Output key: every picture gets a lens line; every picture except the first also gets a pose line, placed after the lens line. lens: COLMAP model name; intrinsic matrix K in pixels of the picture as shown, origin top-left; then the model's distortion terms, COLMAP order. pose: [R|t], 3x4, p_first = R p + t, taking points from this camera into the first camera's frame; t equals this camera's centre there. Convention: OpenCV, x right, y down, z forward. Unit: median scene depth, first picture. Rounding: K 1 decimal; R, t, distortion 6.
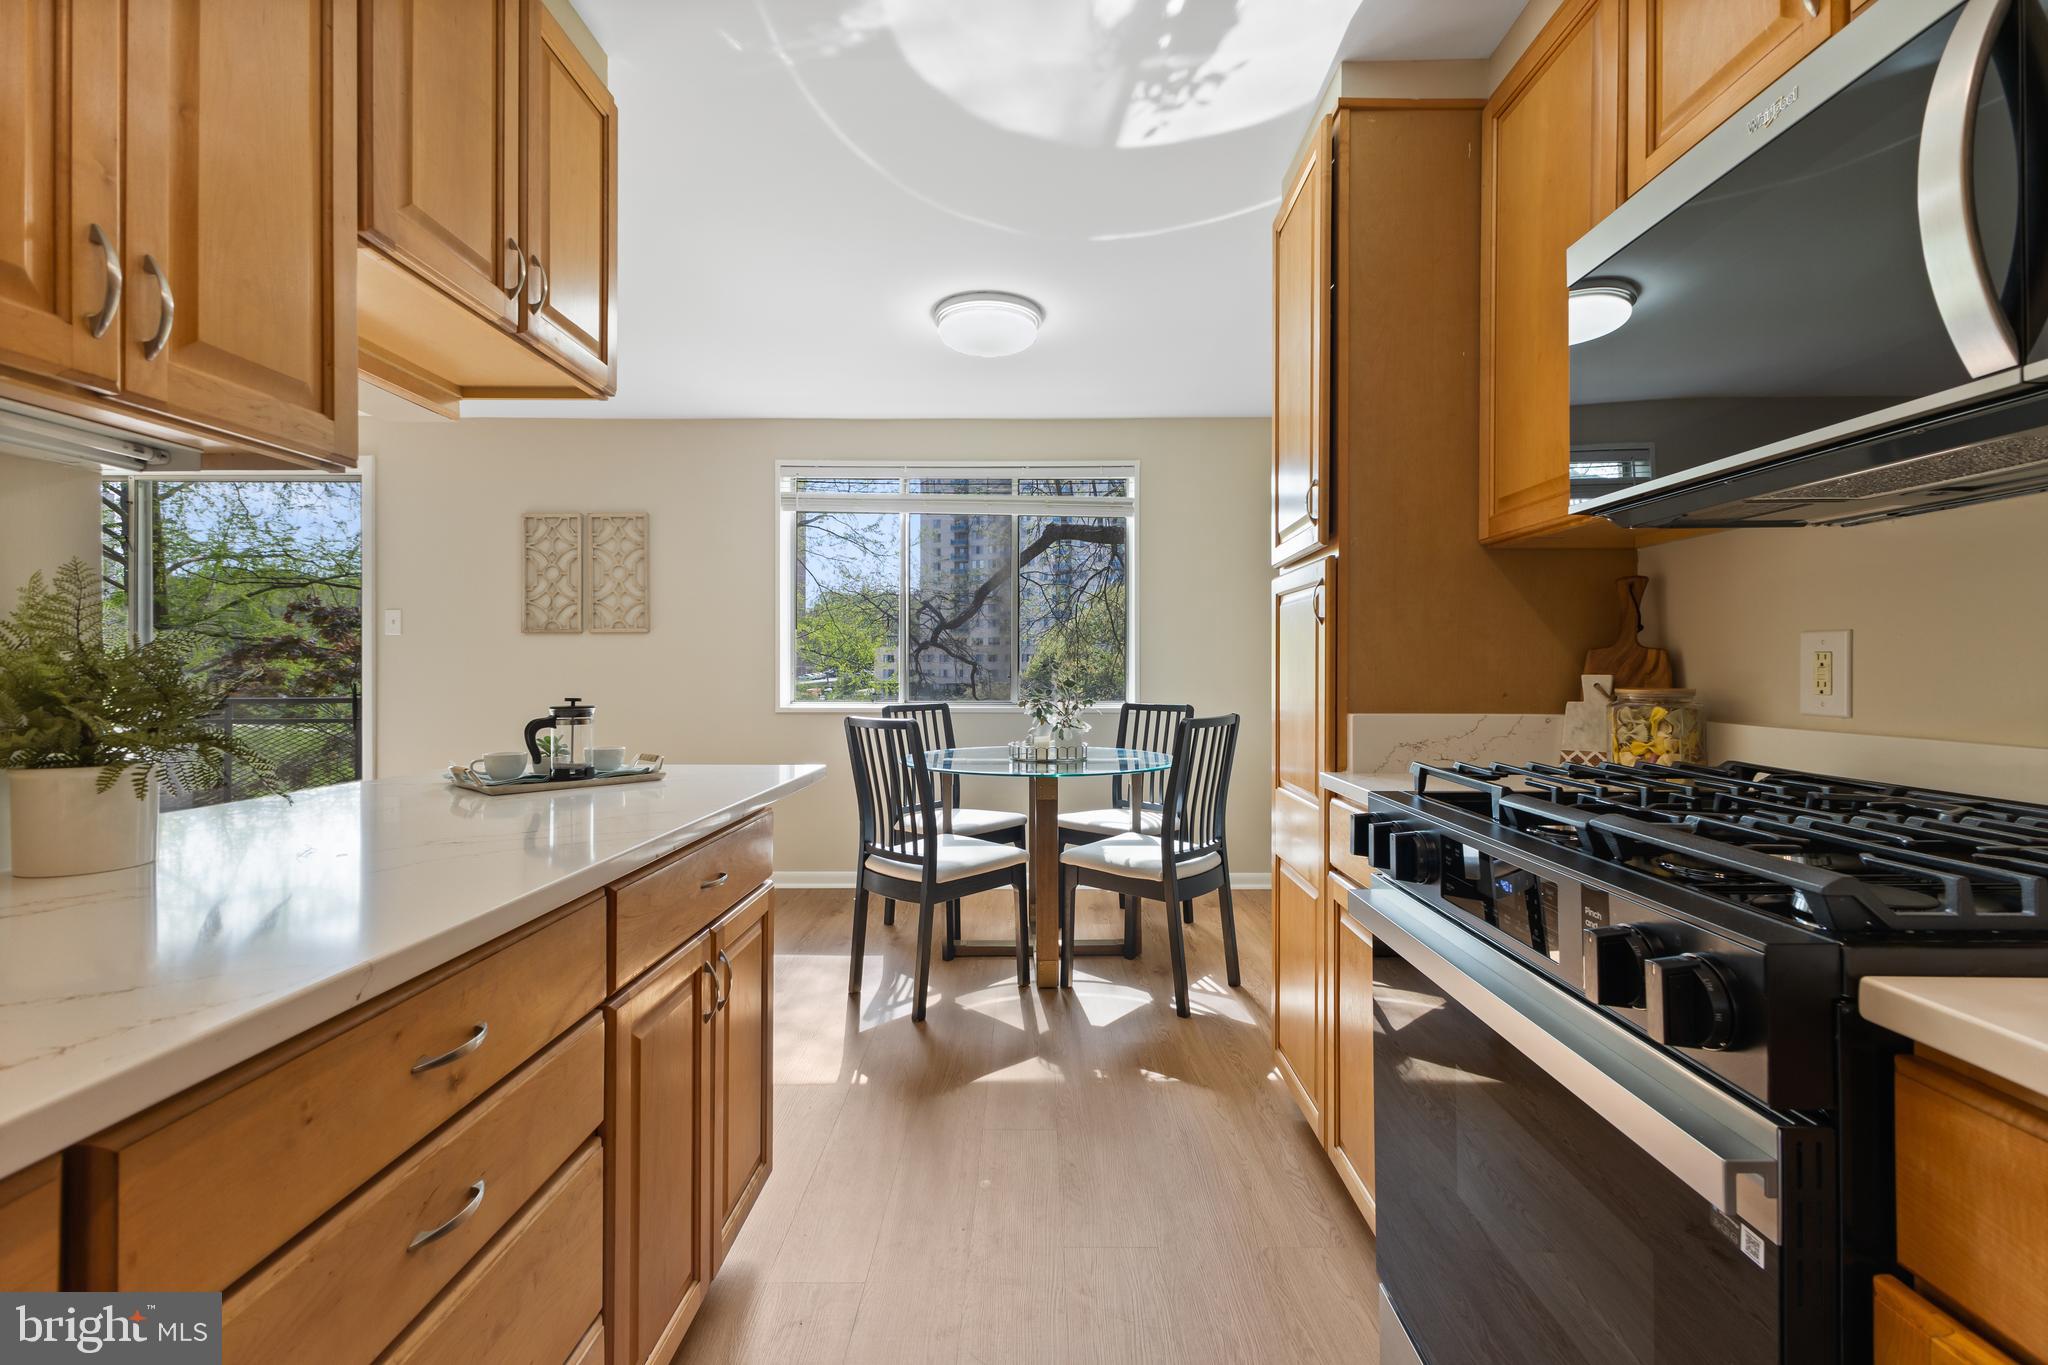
lens RADIAL K [[888.5, 0, 1025.3], [0, 888.5, 666.8], [0, 0, 1]] dist [0.007737, -0.000455]
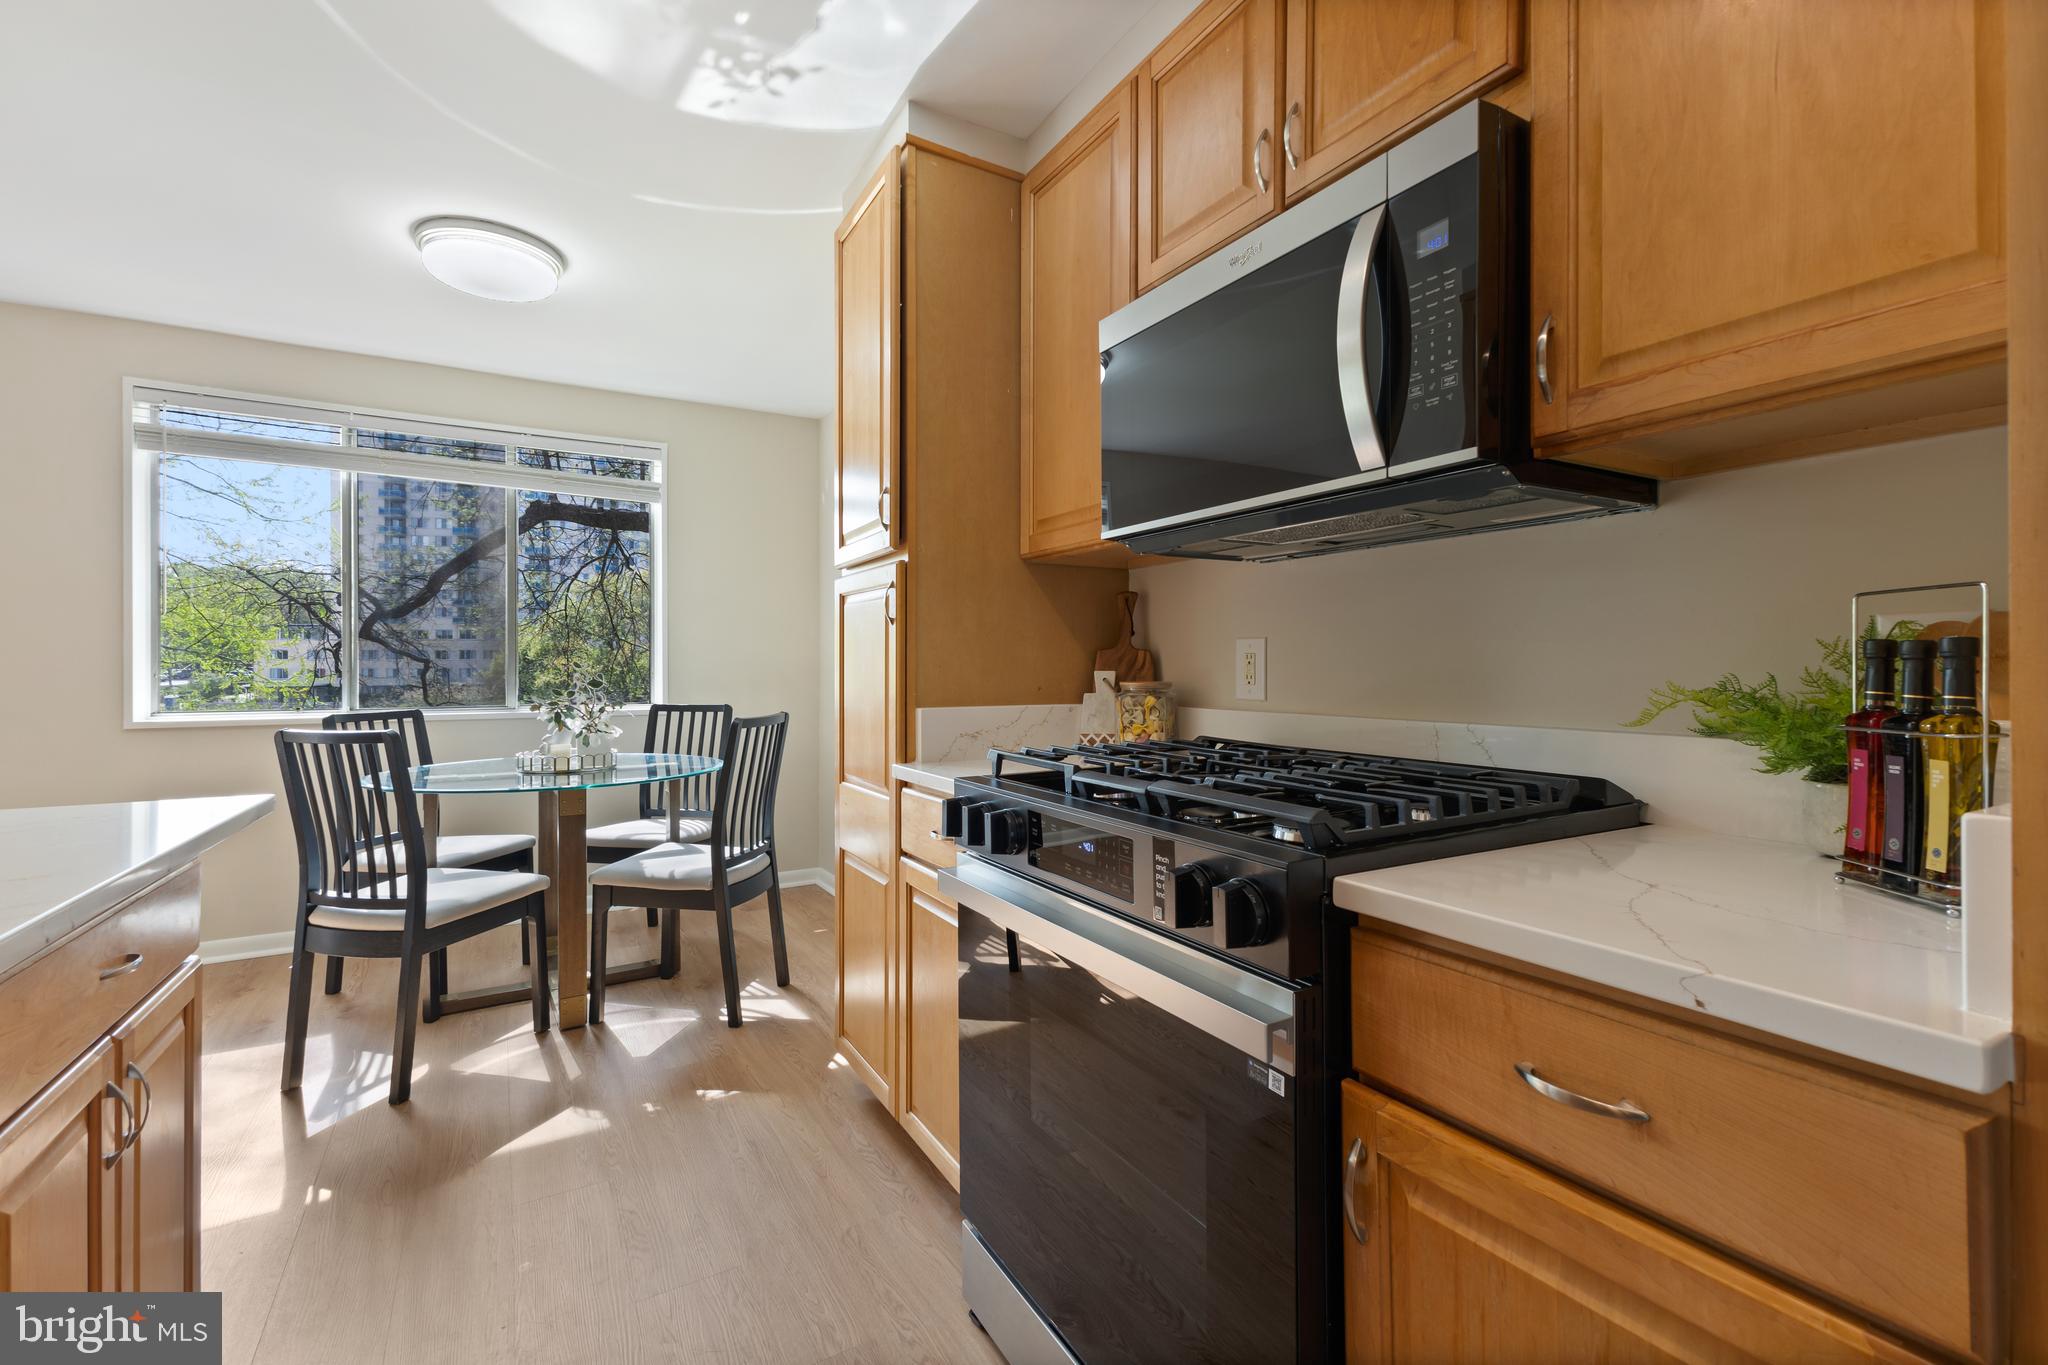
lens RADIAL K [[888.5, 0, 1033.2], [0, 888.5, 666.5], [0, 0, 1]] dist [0.007737, -0.000455]
pose [[0.852064, -0.001576, 0.523436, -0.077683], [0.000783, 0.999998, 0.001738, 0.000614], [-0.523437, -0.001071, 0.852063, 0.009427]]
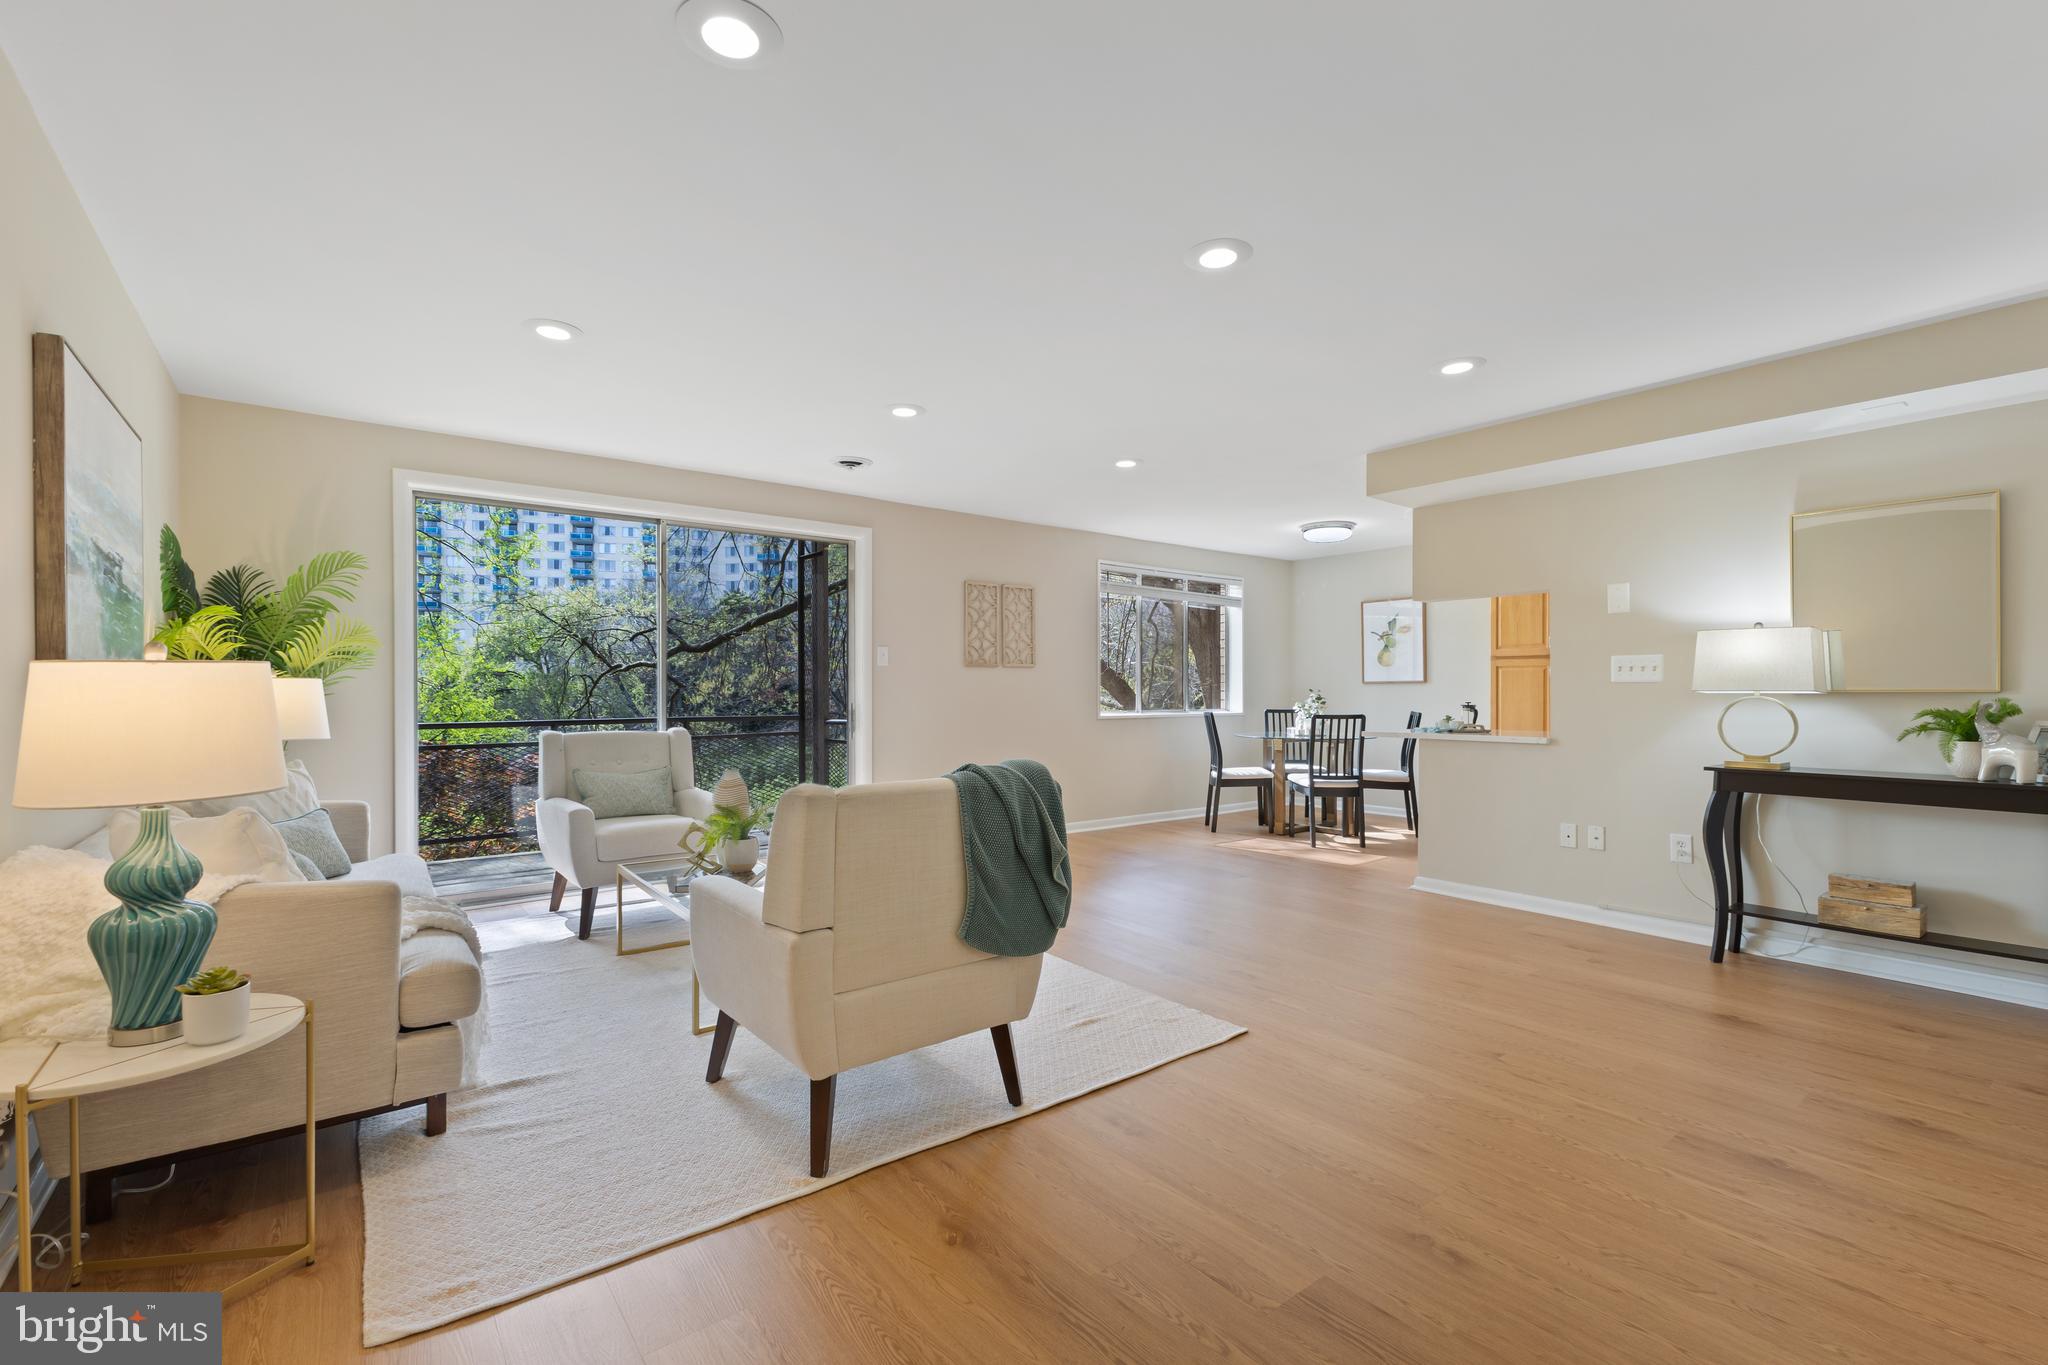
lens RADIAL K [[888.5, 0, 1009.2], [0, 888.5, 682.5], [0, 0, 1]] dist [0.007737, -0.000455]
pose [[0.787774, 0.007312, 0.615921, -3.223775], [-0.001547, 0.999950, -0.009892, 0.004799], [-0.615963, 0.006840, 0.787746, -0.333845]]
